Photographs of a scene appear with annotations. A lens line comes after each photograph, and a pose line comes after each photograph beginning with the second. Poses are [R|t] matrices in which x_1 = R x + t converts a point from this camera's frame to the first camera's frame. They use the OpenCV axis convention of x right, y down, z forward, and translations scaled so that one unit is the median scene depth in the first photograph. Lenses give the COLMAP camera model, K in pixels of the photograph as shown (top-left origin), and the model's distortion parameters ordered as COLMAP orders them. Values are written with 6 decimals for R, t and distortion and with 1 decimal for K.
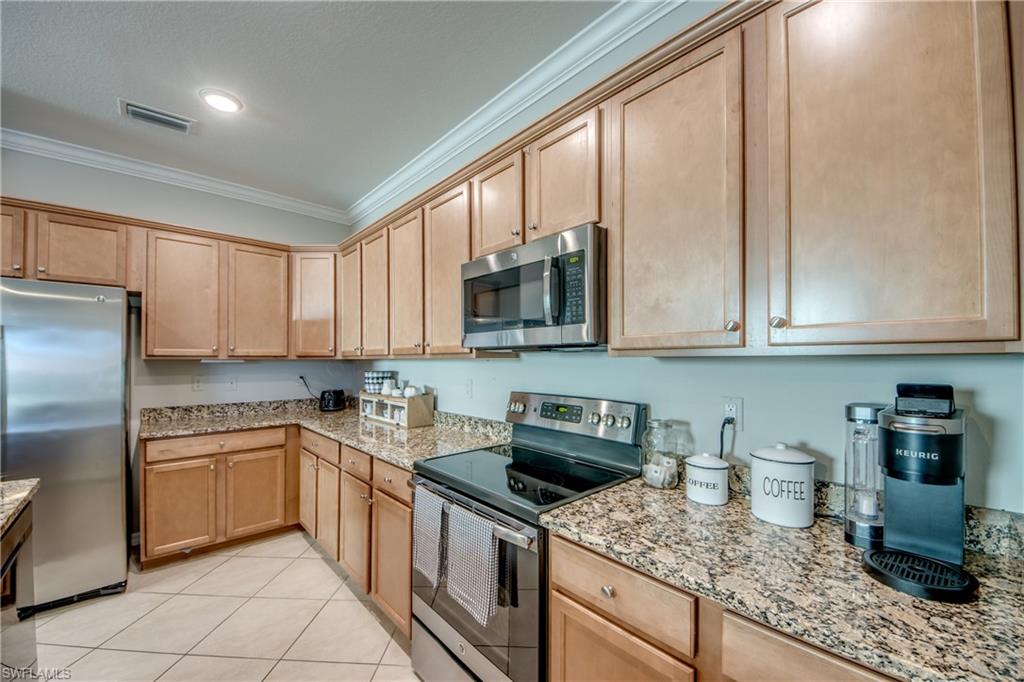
lens RADIAL K [[388.4, 0, 509.4], [0, 388.4, 355.0], [0, 0, 1]] dist [0.004402, -0.002150]
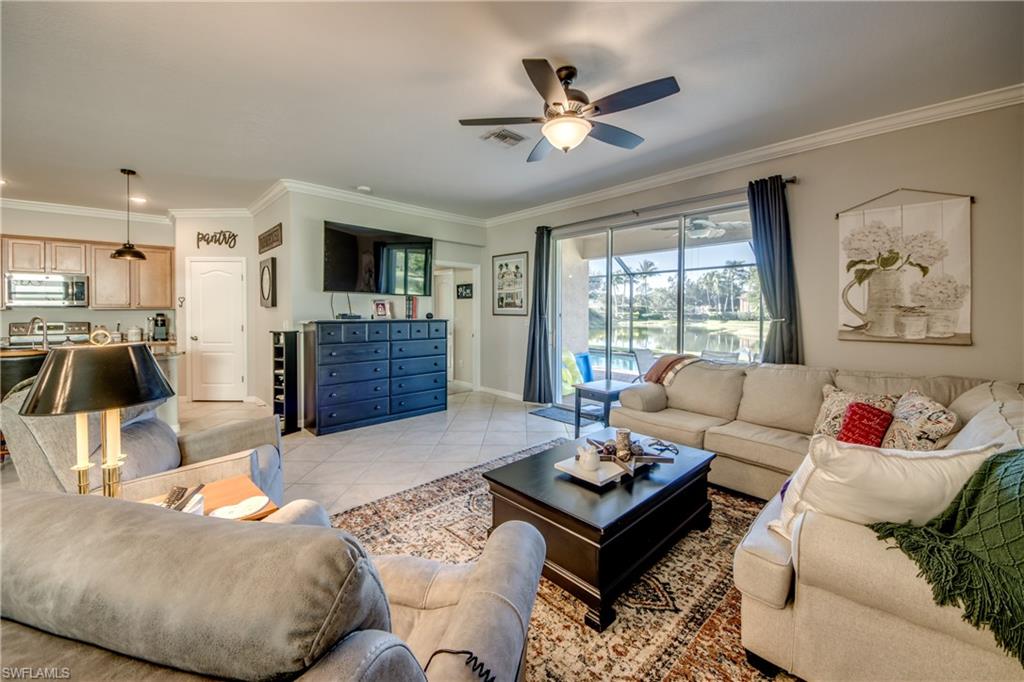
lens RADIAL K [[395.4, 0, 502.0], [0, 395.4, 316.0], [0, 0, 1]] dist [0.009466, -0.008035]
pose [[0.001078, -0.009461, 0.999955, -2.699414], [-0.007267, 0.999929, 0.009468, 0.003818], [-0.999973, -0.007277, 0.001009, -2.297764]]
